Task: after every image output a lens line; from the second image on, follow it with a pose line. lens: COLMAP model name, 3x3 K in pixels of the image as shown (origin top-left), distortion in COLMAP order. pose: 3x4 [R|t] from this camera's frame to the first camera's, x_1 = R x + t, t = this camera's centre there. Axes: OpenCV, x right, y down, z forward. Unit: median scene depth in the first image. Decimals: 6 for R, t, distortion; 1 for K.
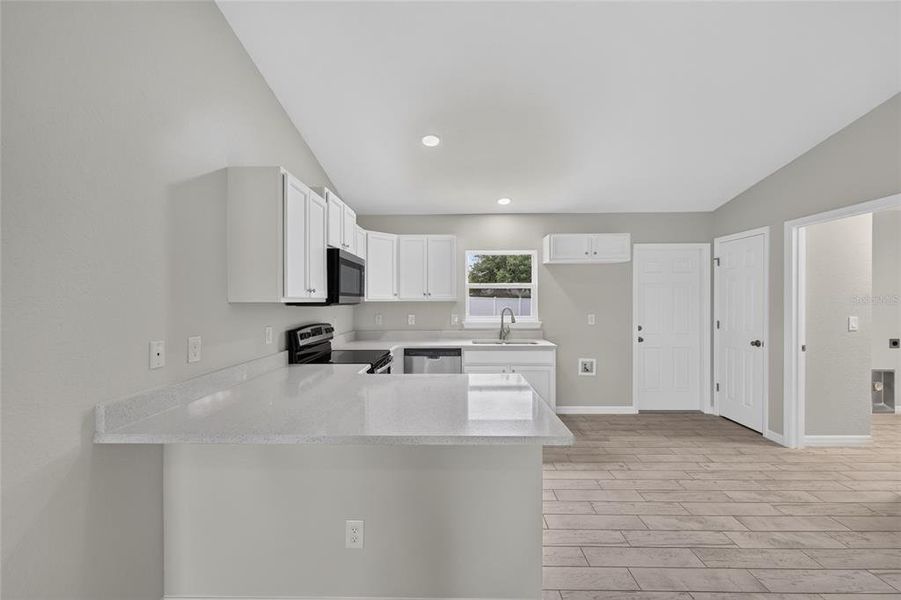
lens RADIAL K [[361.0, 0, 450.5], [0, 361.0, 300.0], [0, 0, 1]] dist [-0.002330, -0.000108]
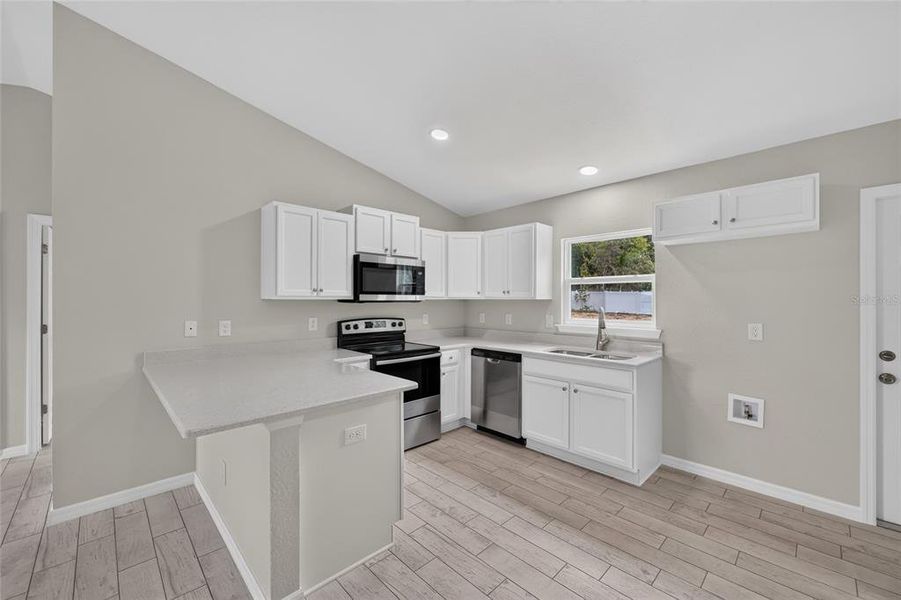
lens RADIAL K [[361.0, 0, 450.5], [0, 361.0, 300.0], [0, 0, 1]] dist [-0.002330, -0.000108]
pose [[0.708328, 0.004093, -0.705872, 0.522106], [-0.002637, 0.999992, 0.003151, 0.001957], [0.705879, -0.000371, 0.708332, 0.266422]]
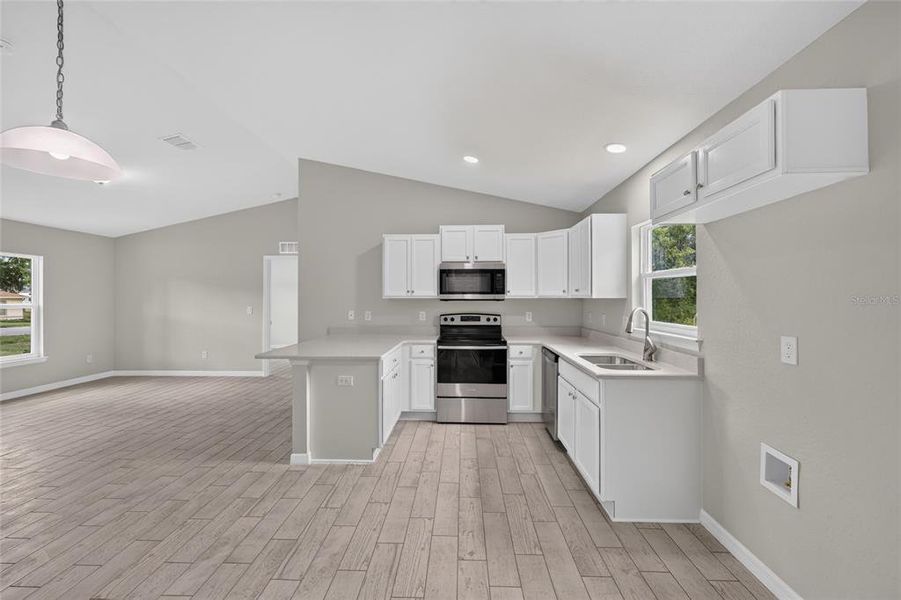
lens RADIAL K [[363.0, 0, 449.8], [0, 363.0, 294.8], [0, 0, 1]] dist [0.000123, -0.000024]
pose [[-0.018931, -0.004572, -0.999810, 0.884722], [0.001127, 0.999989, -0.004594, -0.001591], [0.999820, -0.001214, -0.018926, 0.762118]]
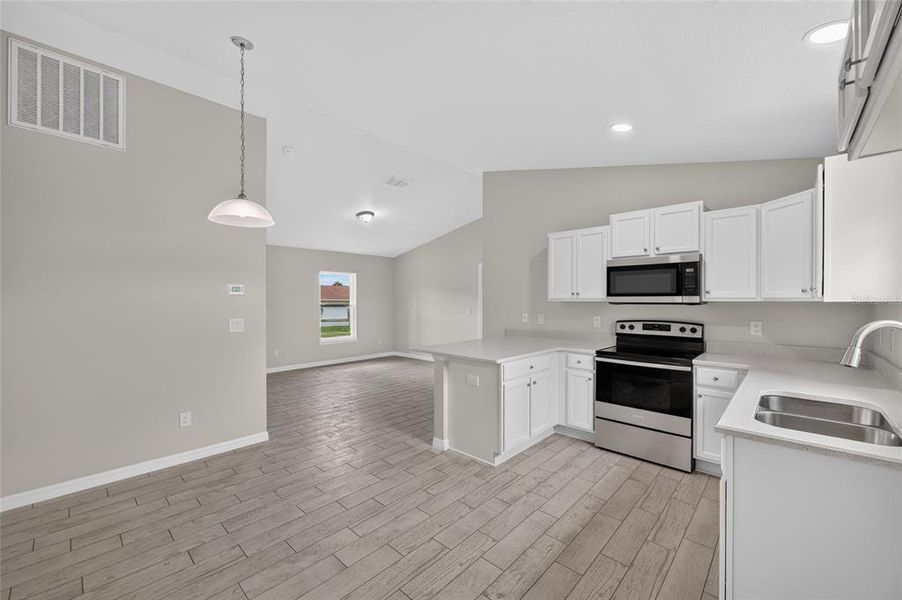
lens RADIAL K [[361.4, 0, 451.0], [0, 361.4, 300.0], [0, 0, 1]] dist [-0.002330, -0.000108]
pose [[-0.668032, 0.003182, -0.744126, 0.739124], [0.002274, 0.999995, 0.002235, -0.002333], [0.744129, -0.000199, -0.668035, 1.032631]]
